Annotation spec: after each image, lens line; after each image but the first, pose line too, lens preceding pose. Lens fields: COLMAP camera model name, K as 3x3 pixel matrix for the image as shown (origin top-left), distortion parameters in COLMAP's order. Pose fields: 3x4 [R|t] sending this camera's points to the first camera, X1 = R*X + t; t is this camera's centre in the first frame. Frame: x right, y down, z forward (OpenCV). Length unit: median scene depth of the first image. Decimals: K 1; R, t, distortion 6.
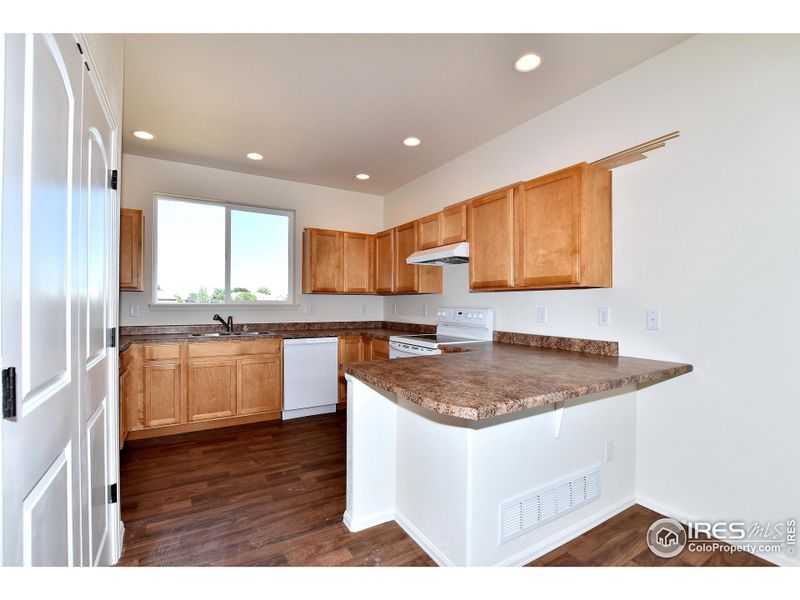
lens RADIAL K [[369.0, 0, 399.9], [0, 369.0, 304.2], [0, 0, 1]] dist [-0.023402, 0.000855]
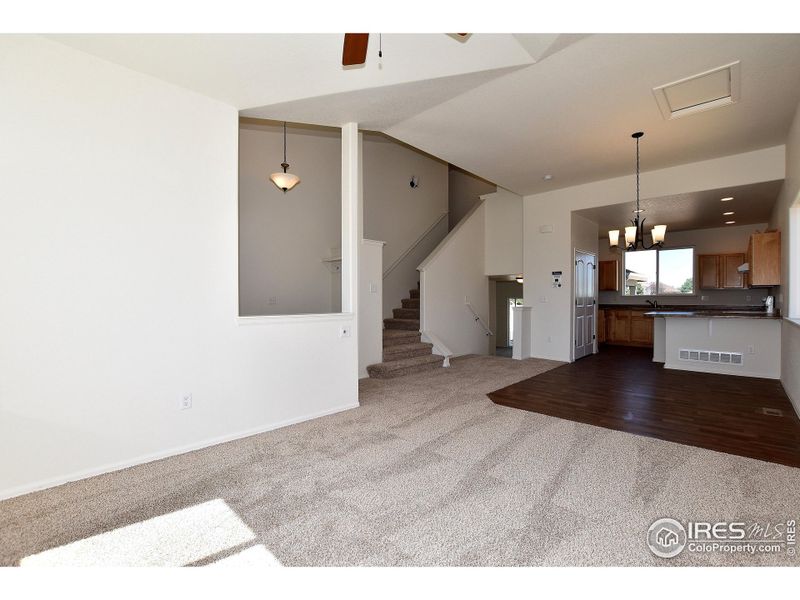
lens RADIAL K [[369.0, 0, 403.6], [0, 369.0, 303.2], [0, 0, 1]] dist [-0.023402, 0.000855]
pose [[0.281608, 0.007325, -0.959502, 1.428800], [0.001710, 0.999965, 0.008135, 0.030229], [0.959528, -0.003931, 0.281586, -1.254816]]
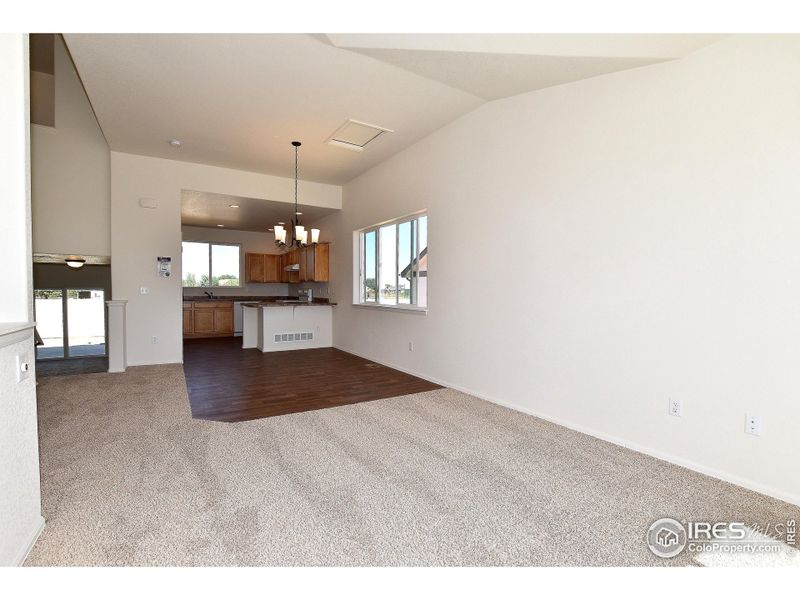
lens RADIAL K [[369.0, 0, 395.1], [0, 369.0, 301.6], [0, 0, 1]] dist [-0.023402, 0.000855]
pose [[0.999947, 0.001826, 0.010129, 0.793257], [-0.002102, 0.999625, 0.027300, 0.029271], [-0.010076, -0.027319, 0.999576, -1.565599]]
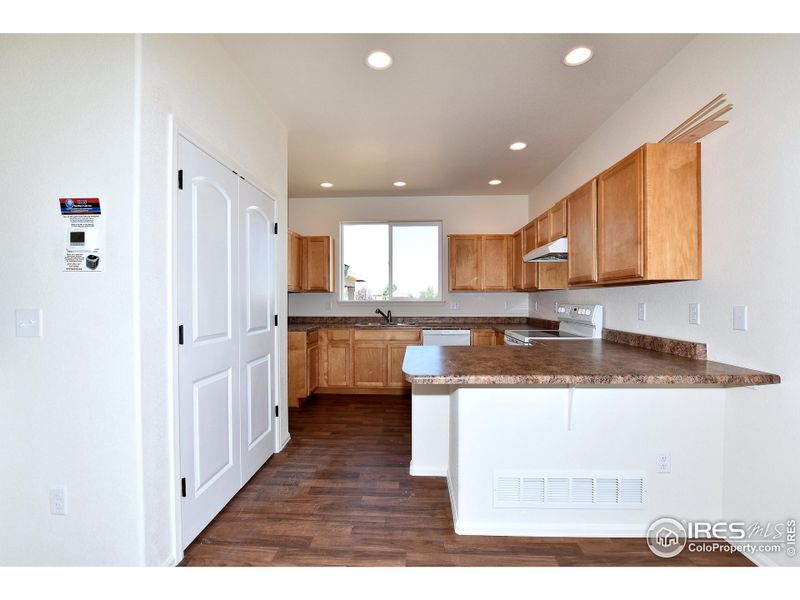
lens RADIAL K [[369.0, 0, 398.1], [0, 369.0, 304.3], [0, 0, 1]] dist [-0.023402, 0.000855]
pose [[0.832227, 0.001061, -0.554435, 0.327996], [0.003960, 0.999961, 0.007857, 0.001260], [0.554421, -0.008734, 0.832190, -0.066121]]
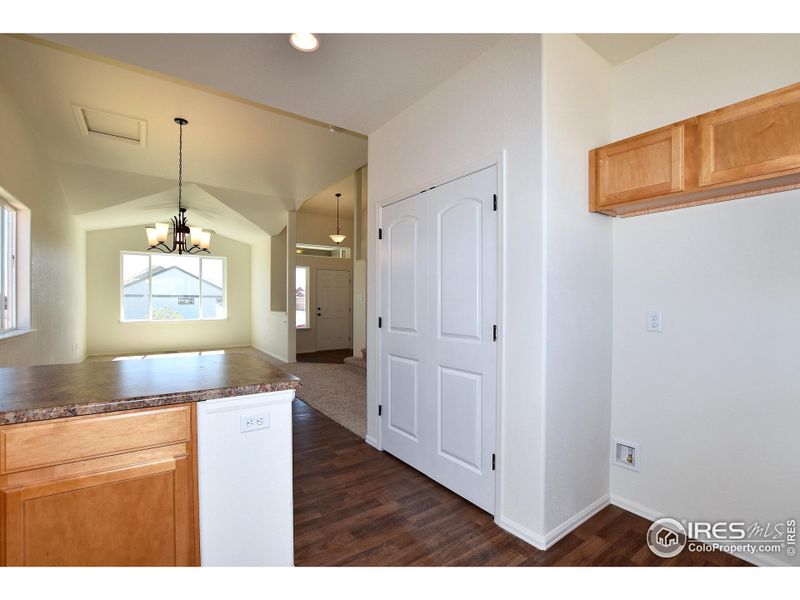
lens RADIAL K [[369.0, 0, 397.0], [0, 369.0, 300.2], [0, 0, 1]] dist [-0.023402, 0.000855]
pose [[-0.997617, -0.008347, -0.068487, -0.193164], [-0.008413, 0.999964, 0.000677, -0.009568], [0.068479, 0.001251, -0.997652, 1.111740]]
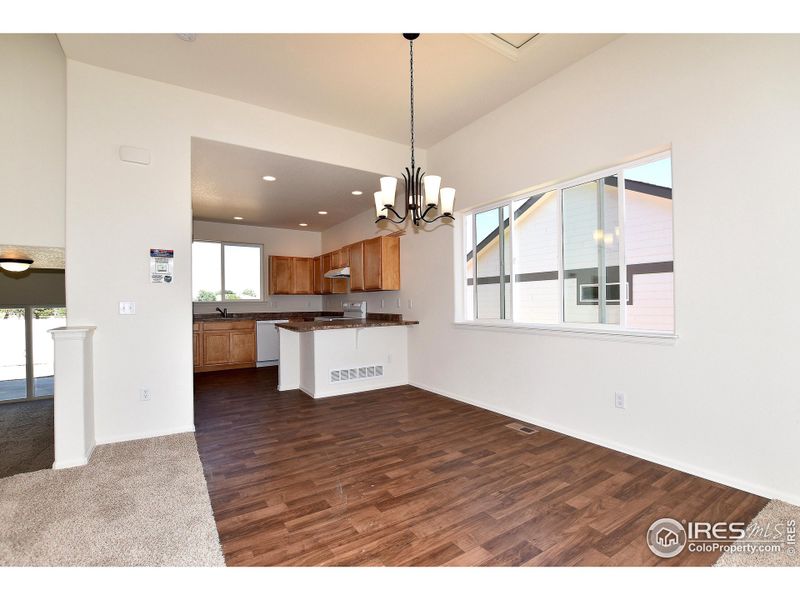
lens RADIAL K [[369.0, 0, 402.1], [0, 369.0, 302.8], [0, 0, 1]] dist [-0.023402, 0.000855]
pose [[0.999303, -0.016348, 0.033552, 0.365409], [0.016439, 0.999862, -0.002435, 0.027706], [-0.033507, 0.002985, 0.999434, -0.883086]]
